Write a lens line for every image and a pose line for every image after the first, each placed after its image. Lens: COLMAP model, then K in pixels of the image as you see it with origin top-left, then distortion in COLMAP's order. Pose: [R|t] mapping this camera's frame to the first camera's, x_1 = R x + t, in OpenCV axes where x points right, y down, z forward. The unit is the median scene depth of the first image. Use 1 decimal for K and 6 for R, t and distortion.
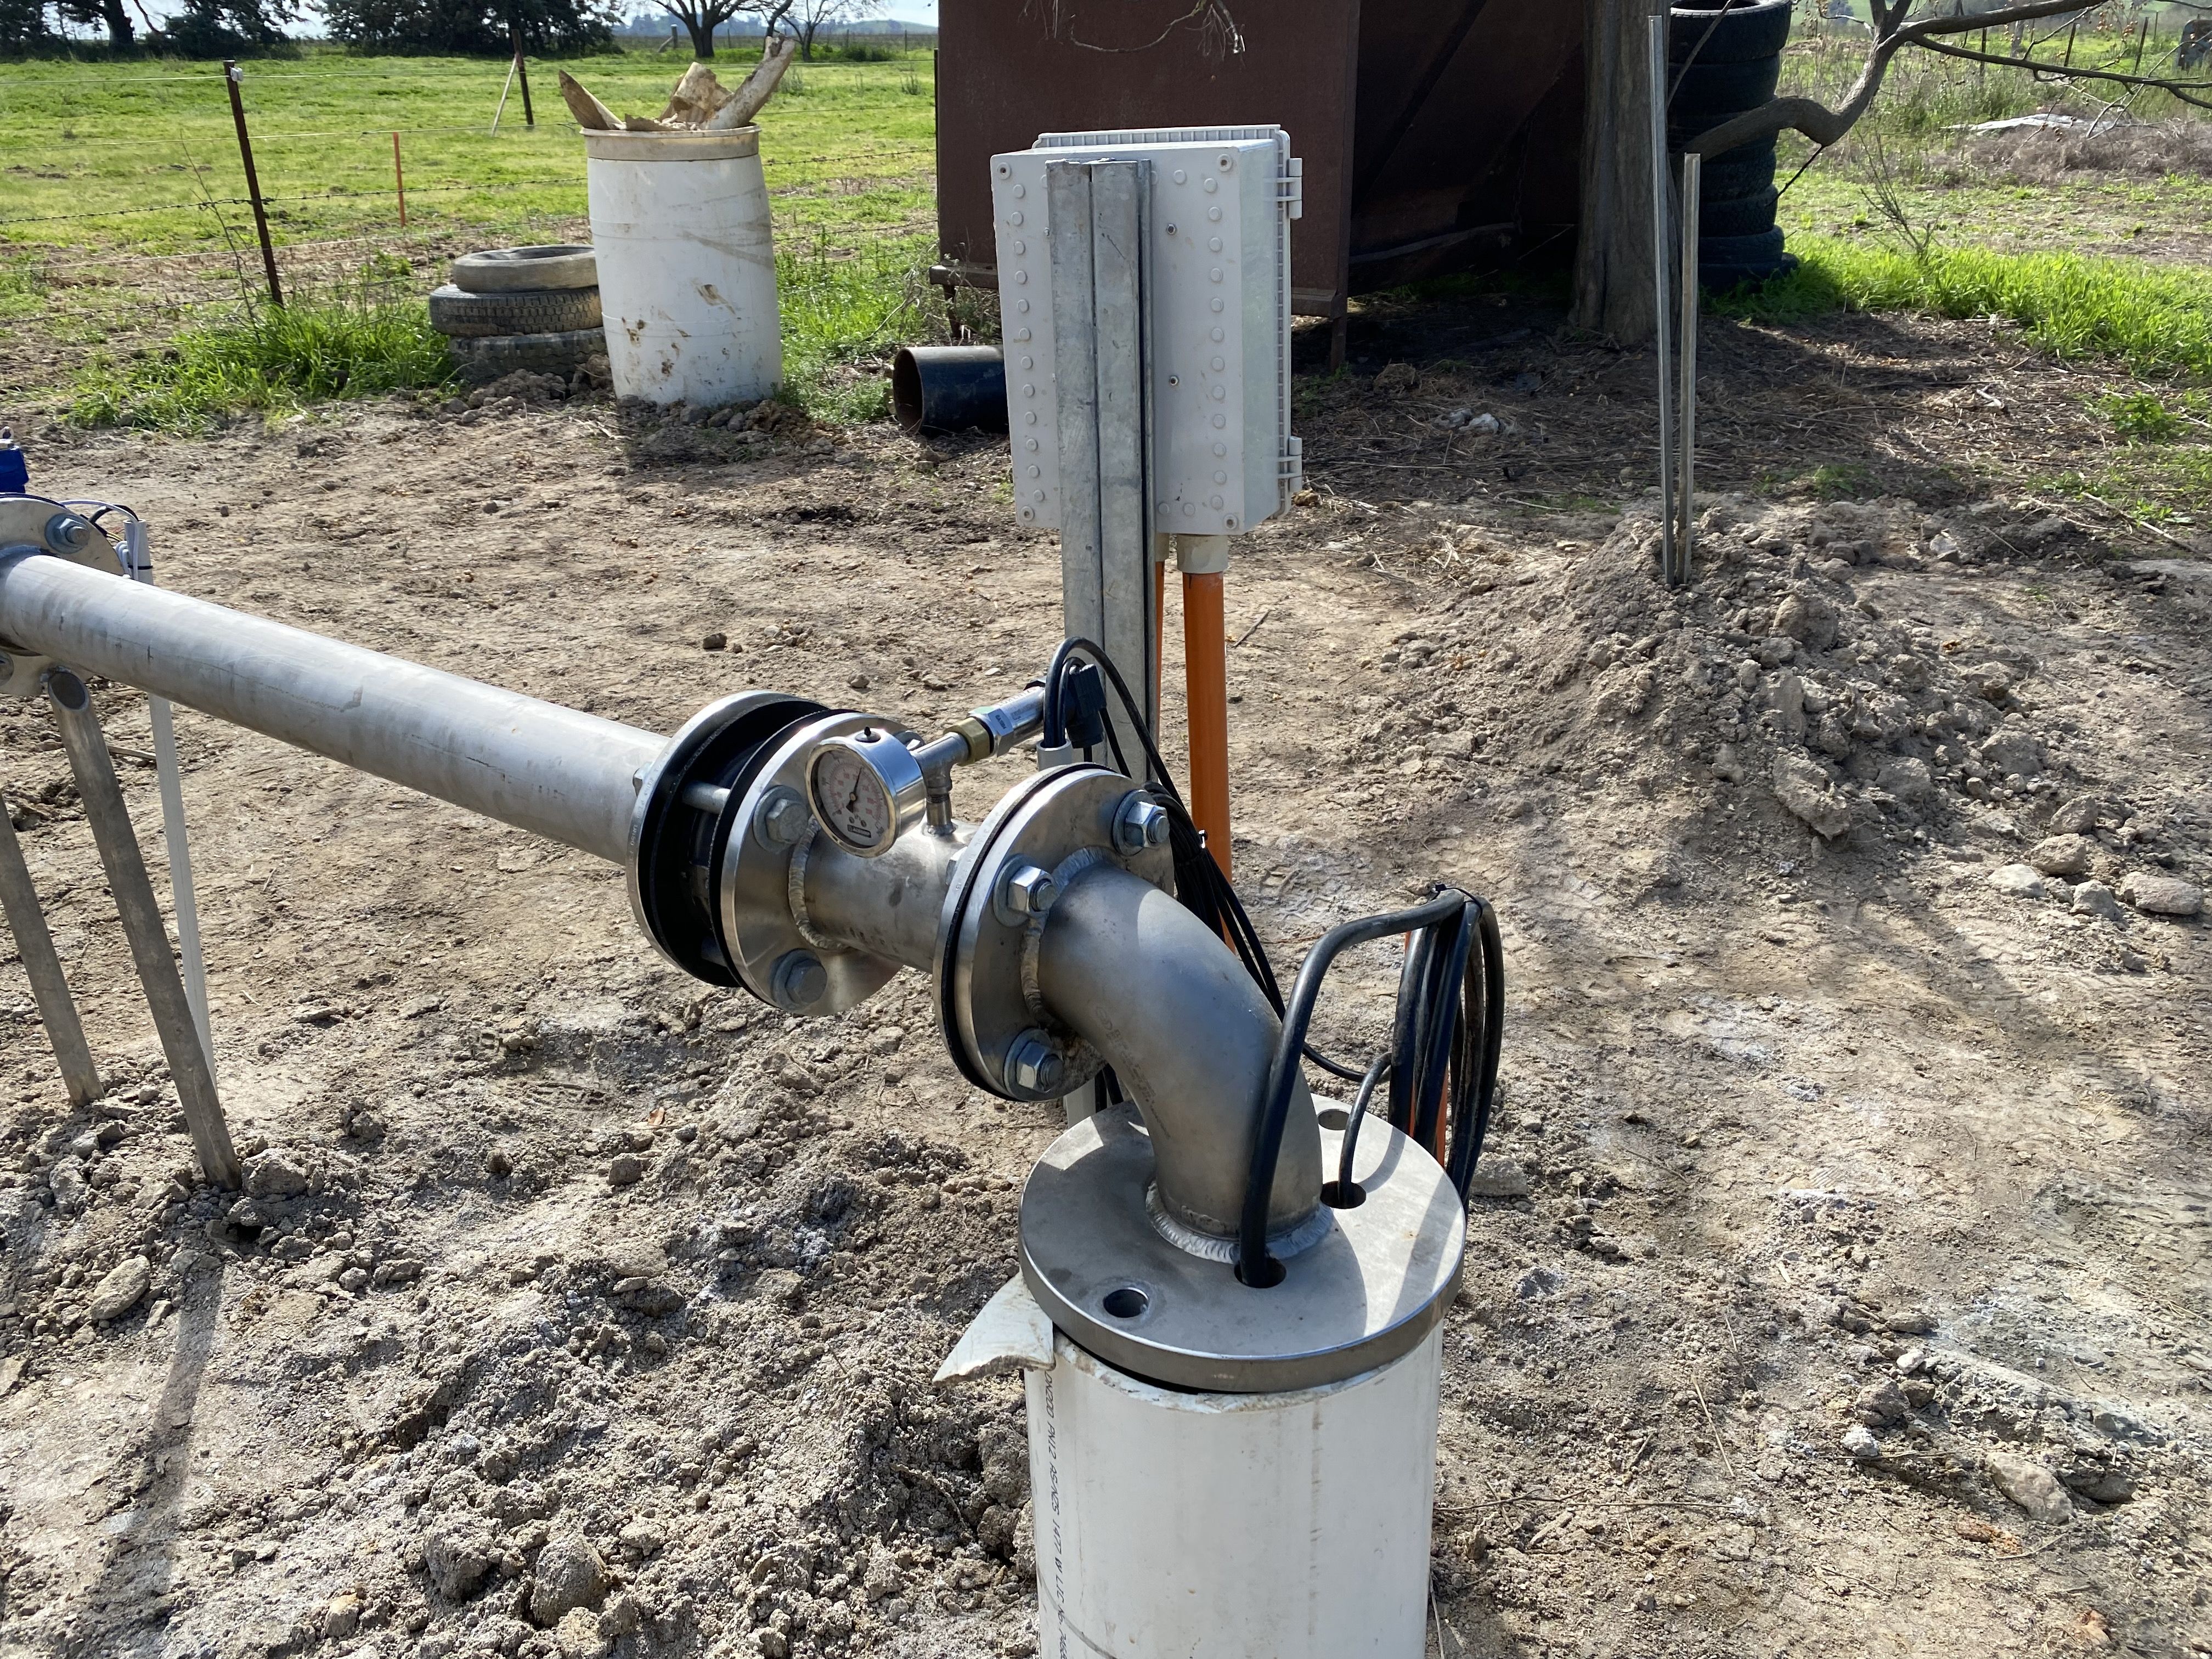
lens RADIAL K [[1716.2, 0, 1098.2], [0, 1716.2, 843.7], [0, 0, 1]] dist [0.053258, -0.078378]
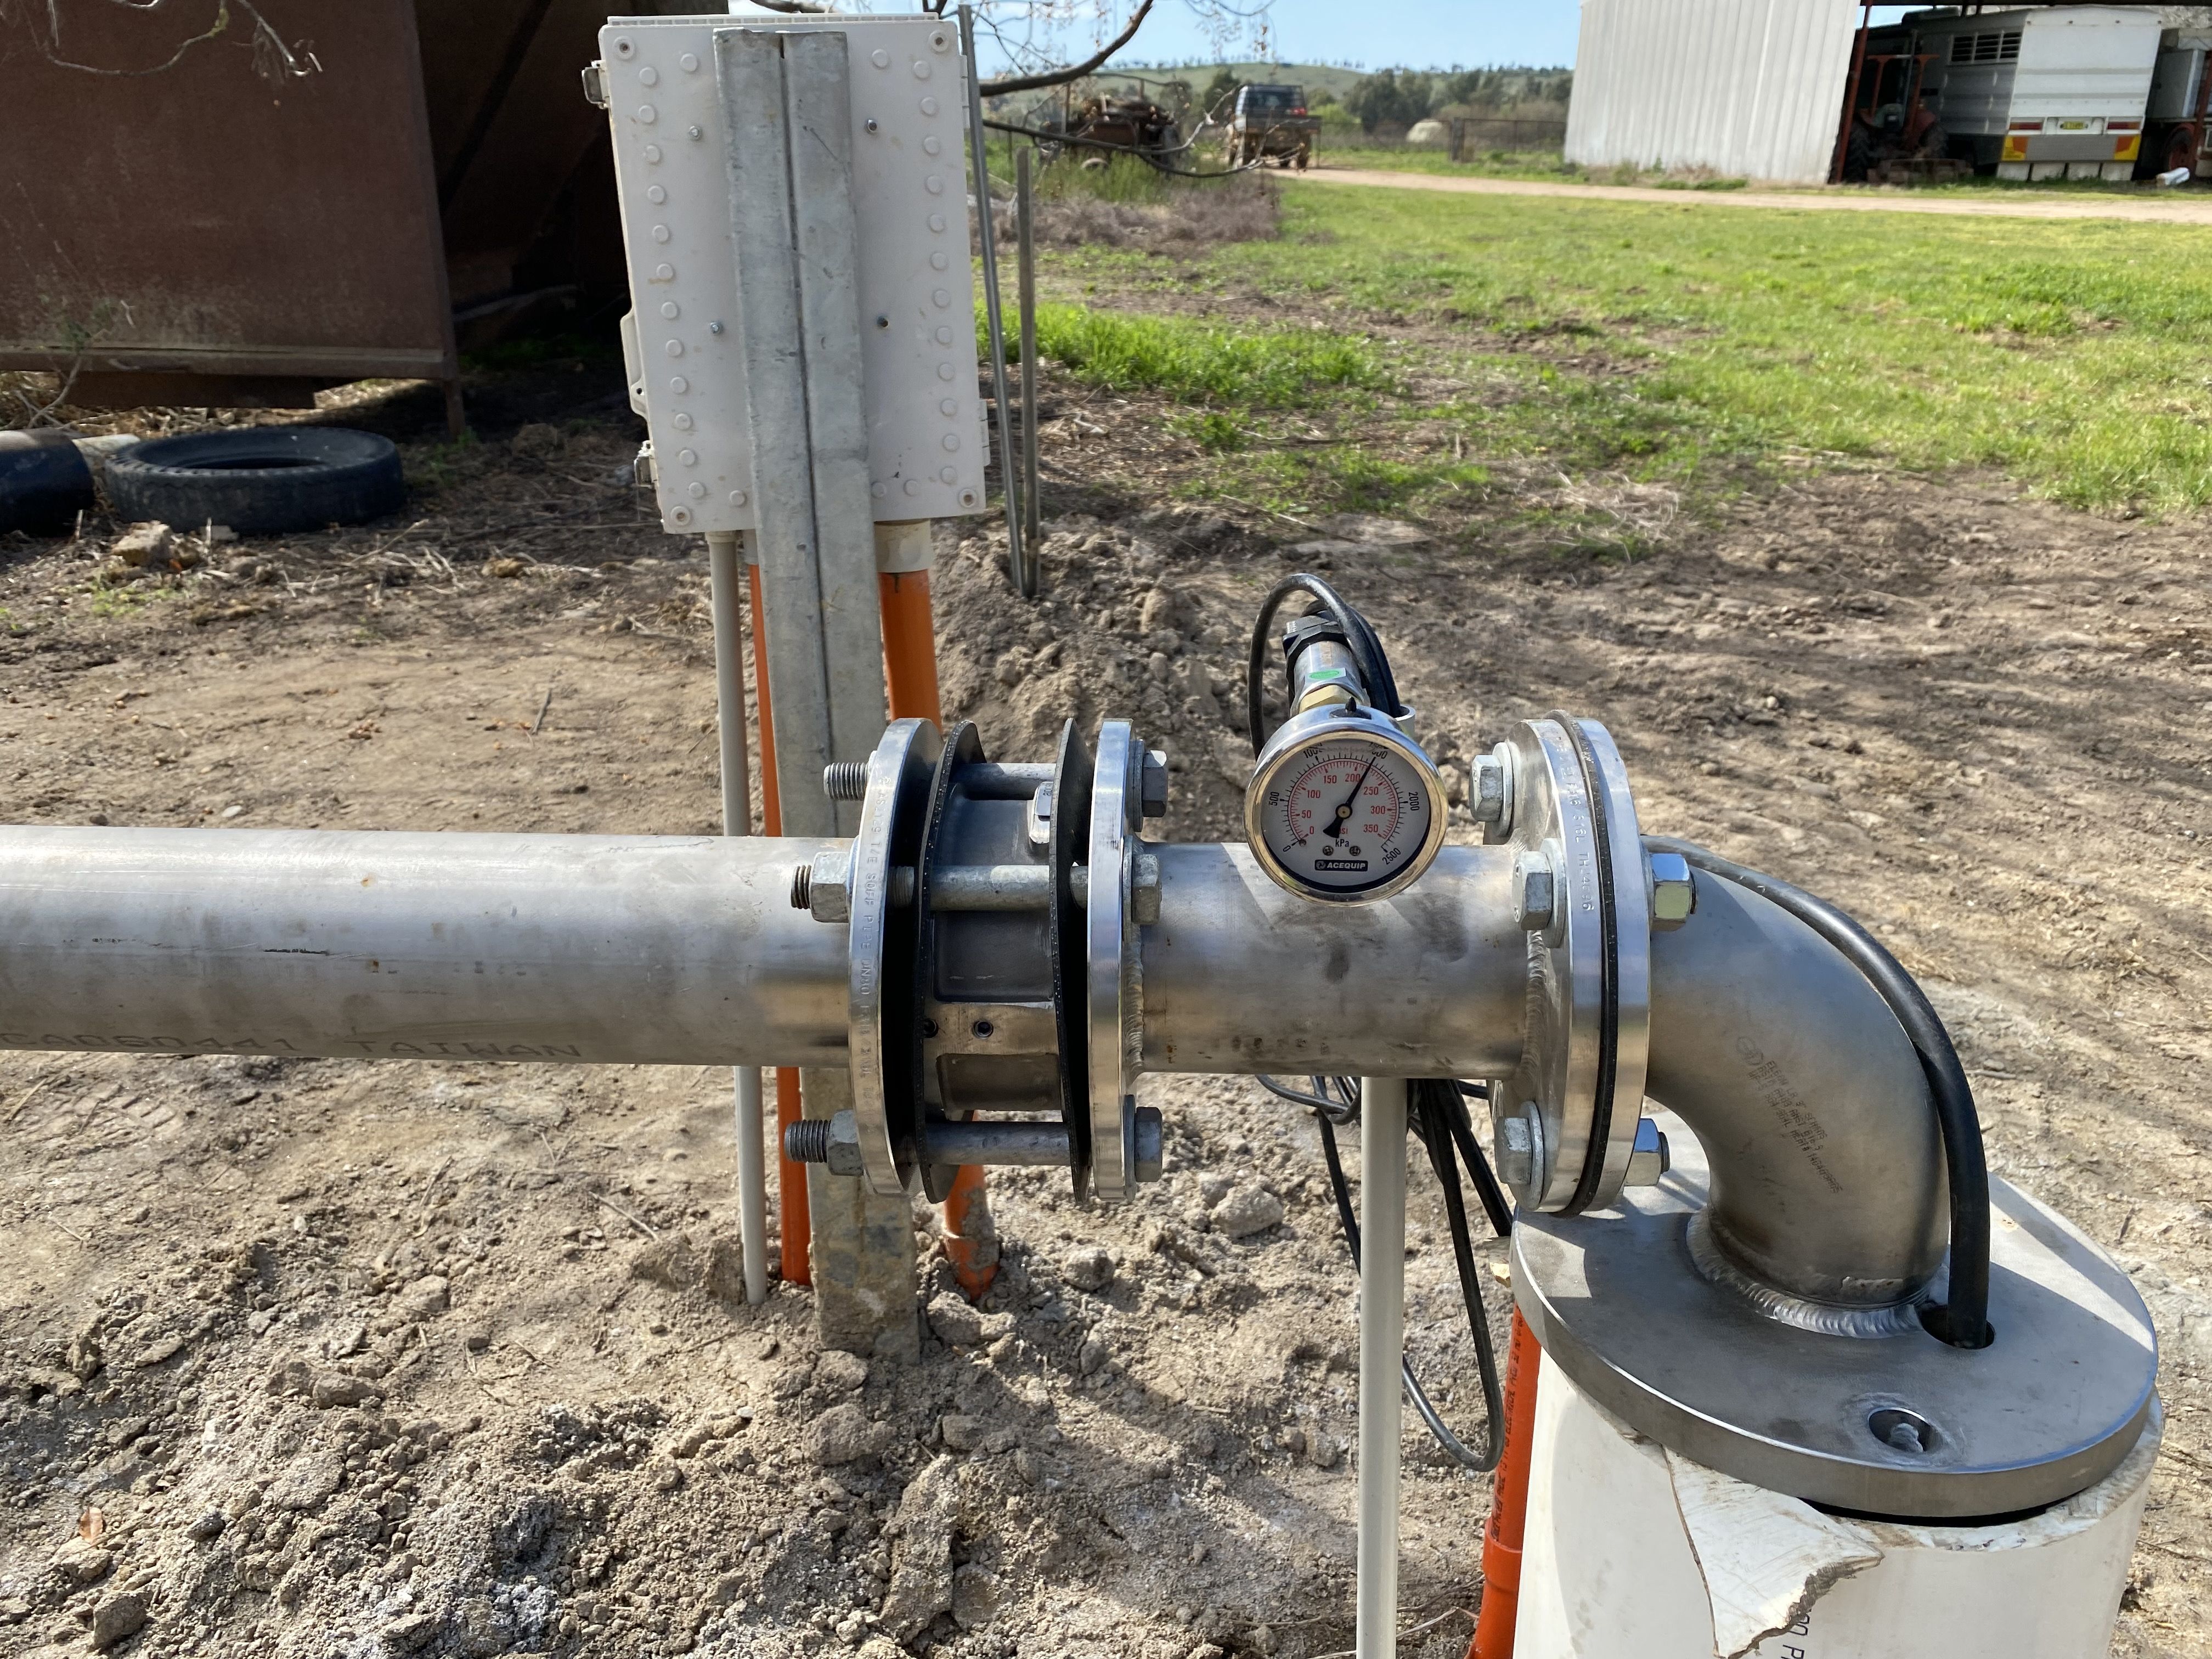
lens RADIAL K [[1716.2, 0, 1115.1], [0, 1716.2, 841.3], [0, 0, 1]] dist [0.053258, -0.078378]
pose [[0.827489, -0.185628, 0.529910, -0.191293], [0.212460, 0.977113, 0.010513, -0.014937], [-0.519734, 0.103885, 0.847989, 0.177608]]
